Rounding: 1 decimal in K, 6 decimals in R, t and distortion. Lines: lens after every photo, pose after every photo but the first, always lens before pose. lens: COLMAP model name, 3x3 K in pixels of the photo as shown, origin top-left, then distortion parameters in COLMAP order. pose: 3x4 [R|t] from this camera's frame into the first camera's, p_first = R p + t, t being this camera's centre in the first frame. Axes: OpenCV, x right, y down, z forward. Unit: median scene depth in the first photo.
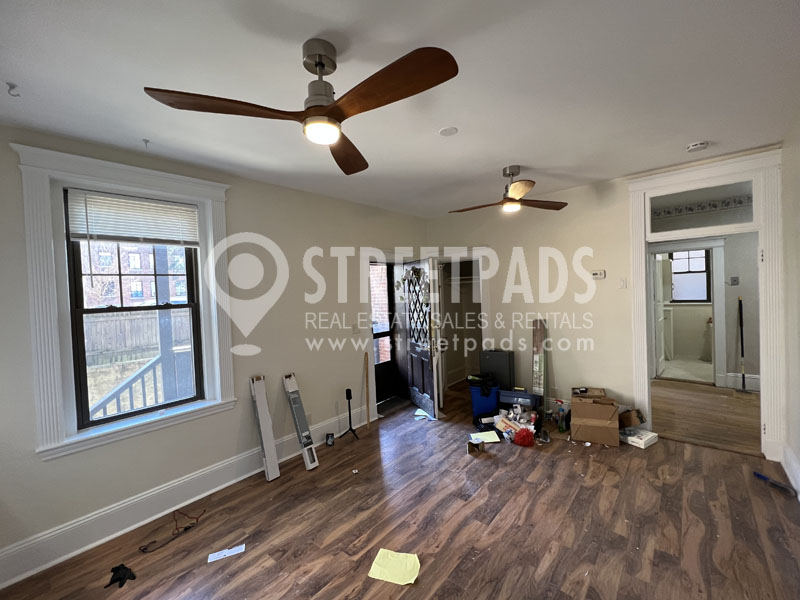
lens RADIAL K [[334.0, 0, 396.6], [0, 334.0, 299.1], [0, 0, 1]] dist [0.001186, -0.000075]
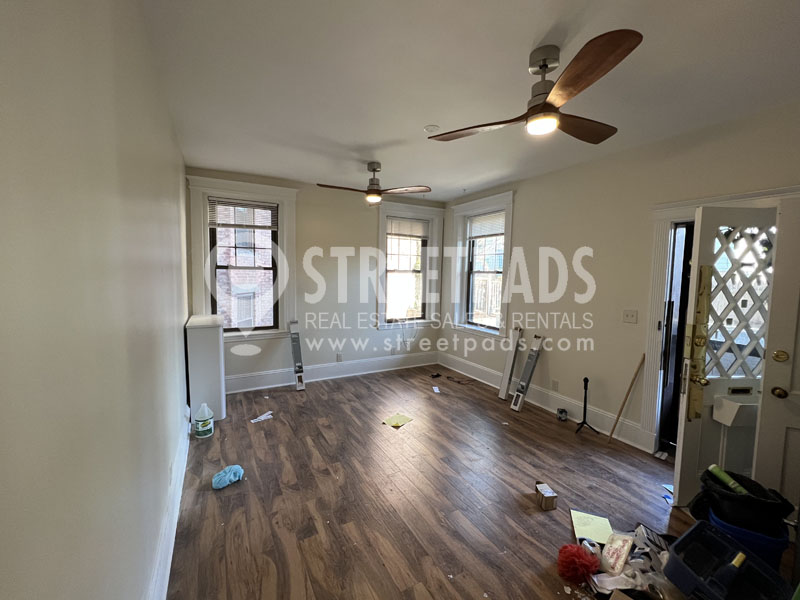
lens RADIAL K [[334.0, 0, 396.6], [0, 334.0, 299.1], [0, 0, 1]] dist [0.001186, -0.000075]
pose [[-0.343598, 0.111902, -0.932426, 1.318300], [-0.026290, 0.991340, 0.128661, -0.059024], [0.938749, 0.068721, -0.337681, 1.291985]]
